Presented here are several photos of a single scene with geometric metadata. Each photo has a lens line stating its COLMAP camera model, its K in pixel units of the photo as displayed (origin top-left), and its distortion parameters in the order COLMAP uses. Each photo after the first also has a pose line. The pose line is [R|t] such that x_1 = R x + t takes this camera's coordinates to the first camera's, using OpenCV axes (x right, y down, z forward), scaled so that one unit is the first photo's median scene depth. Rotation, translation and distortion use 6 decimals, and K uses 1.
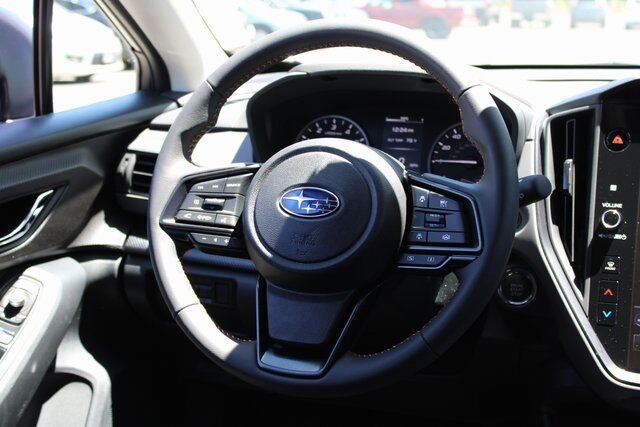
lens RADIAL K [[887.0, 0, 320.0], [0, 887.0, 213.5], [0, 0, 1]] dist [-0.072294, 0.009720]
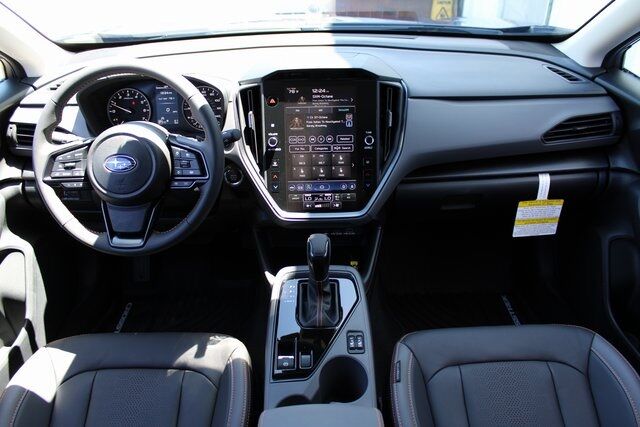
lens RADIAL K [[528.0, 0, 320.0], [0, 528.0, 213.5], [0, 0, 1]] dist [-0.153187, 0.128878]
pose [[0.941565, -0.180480, 0.284399, 0.054233], [0.087103, 0.946078, 0.312009, -0.210046], [-0.325375, -0.269005, 0.906514, -0.198902]]
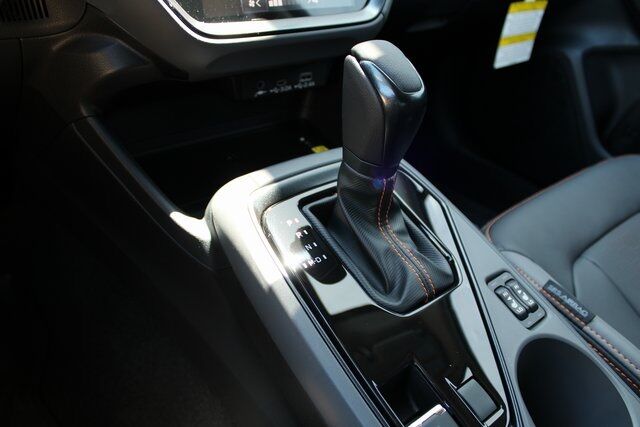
lens RADIAL K [[528.0, 0, 320.0], [0, 528.0, 213.5], [0, 0, 1]] dist [-0.153187, 0.128878]
pose [[0.532697, -0.429110, 0.729451, 0.009668], [0.080397, 0.883684, 0.461128, 0.123186], [-0.842479, -0.186996, 0.505235, 0.650792]]
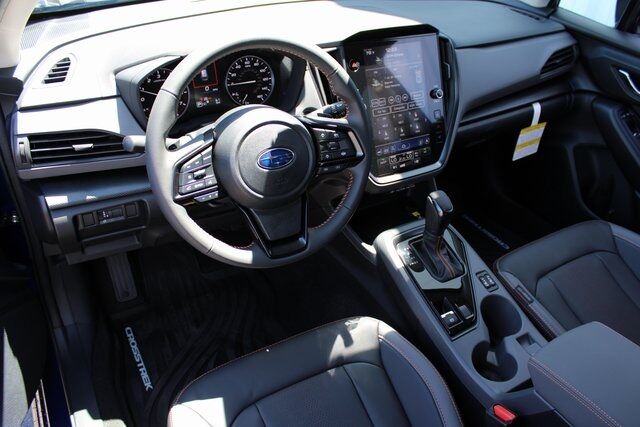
lens RADIAL K [[528.0, 0, 320.0], [0, 528.0, 213.5], [0, 0, 1]] dist [-0.153187, 0.128878]
pose [[0.657859, -0.408038, 0.633029, -0.567676], [0.111812, 0.884119, 0.453687, -0.327115], [-0.744795, -0.227682, 0.627250, 0.284460]]
